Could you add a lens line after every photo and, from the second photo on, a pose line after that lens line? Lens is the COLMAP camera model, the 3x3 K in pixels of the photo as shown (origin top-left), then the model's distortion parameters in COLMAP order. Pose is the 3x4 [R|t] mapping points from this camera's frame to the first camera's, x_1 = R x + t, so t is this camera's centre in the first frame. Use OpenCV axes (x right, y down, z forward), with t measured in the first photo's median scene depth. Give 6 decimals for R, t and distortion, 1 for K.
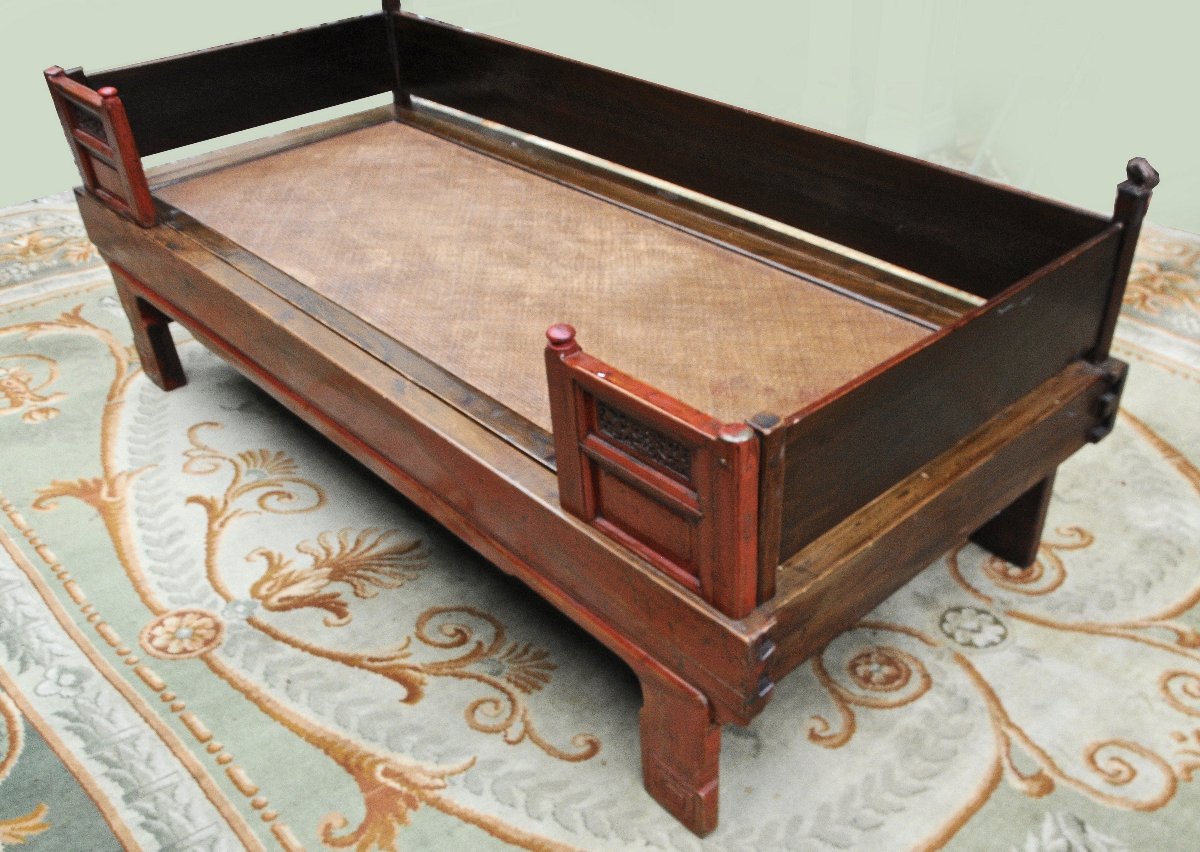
lens RADIAL K [[1167.2, 0, 612.0], [0, 1167.2, 504.3], [0, 0, 1]] dist [-0.086942, 0.000000]
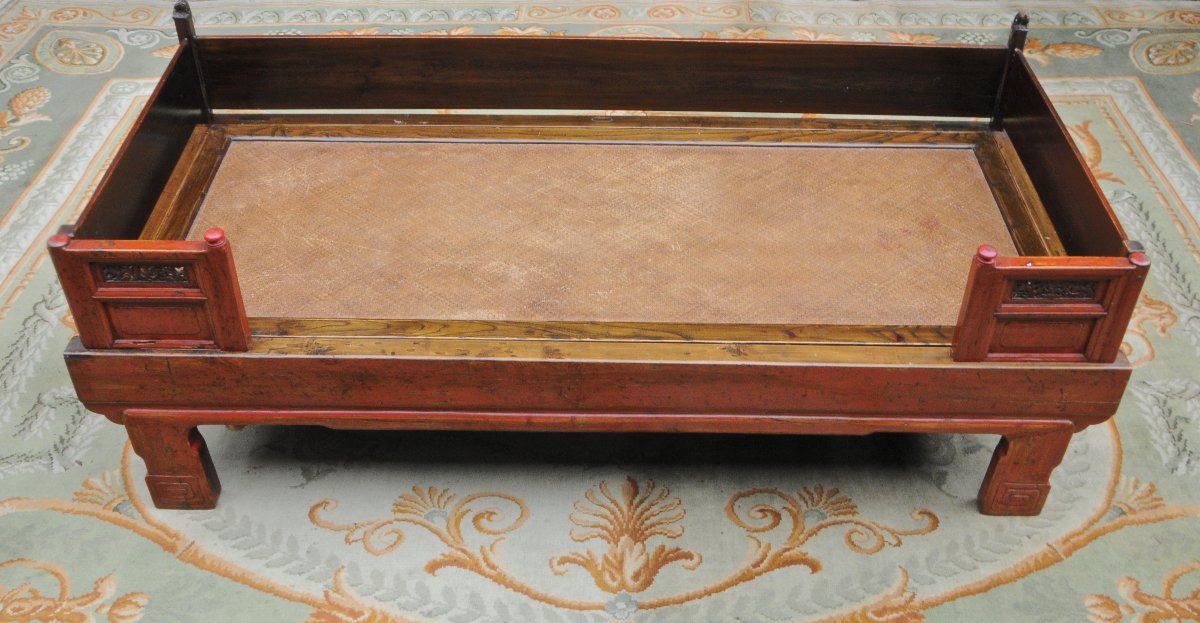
lens RADIAL K [[1236.9, 0, 580.2], [0, 1236.9, 241.3], [0, 0, 1]] dist [-0.071420, 0.000000]
pose [[0.671875, -0.413951, 0.614190, -0.995317], [0.409990, 0.898467, 0.157052, -0.455024], [-0.616841, 0.146293, 0.773373, 0.072029]]
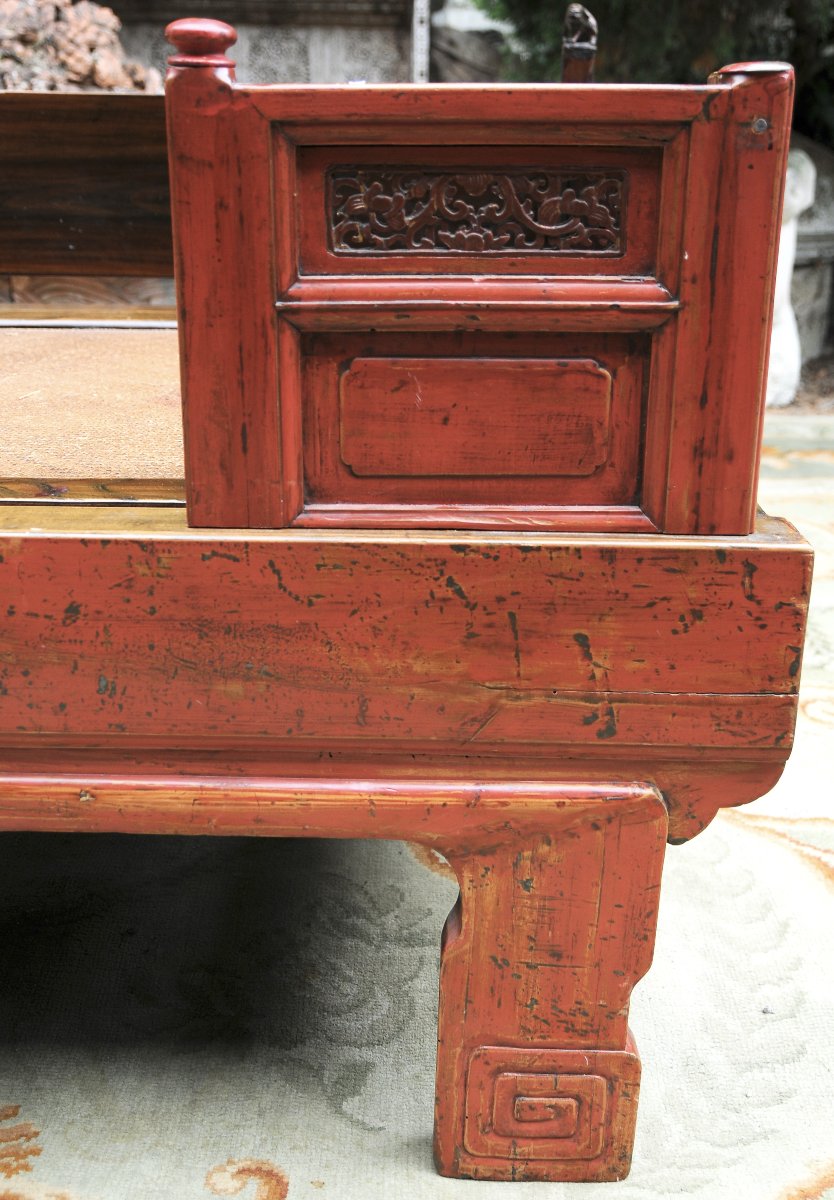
lens RADIAL K [[1442.1, 0, 417.7], [0, 1442.1, 599.7], [0, 0, 1]] dist [-0.006938, 0.000000]
pose [[0.660862, -0.195831, 0.724508, -0.302494], [0.409977, 0.902792, -0.129941, 0.102988], [-0.628634, 0.382905, 0.676907, 0.491565]]
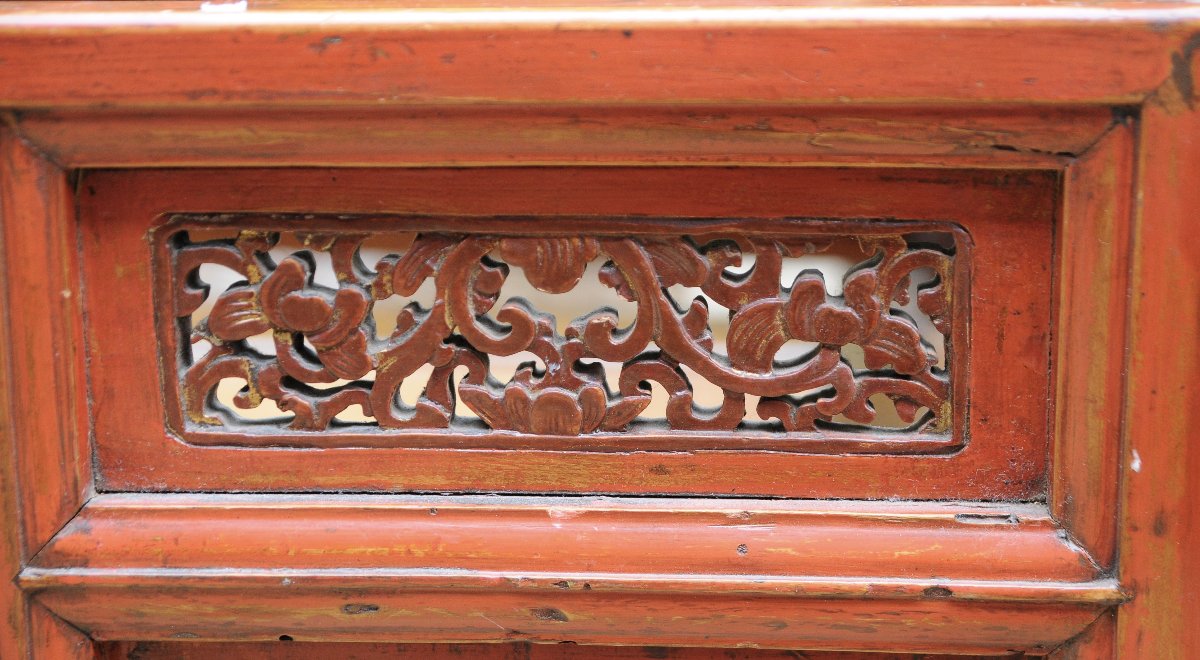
lens RADIAL K [[2215.6, 0, 601.9], [0, 2215.6, 324.9], [0, 0, 1]] dist [0.046956, 0.000000]
pose [[0.717954, -0.088341, 0.690462, -0.135399], [0.384604, 0.877104, -0.287696, 0.027236], [-0.580191, 0.472107, 0.663697, 0.556187]]
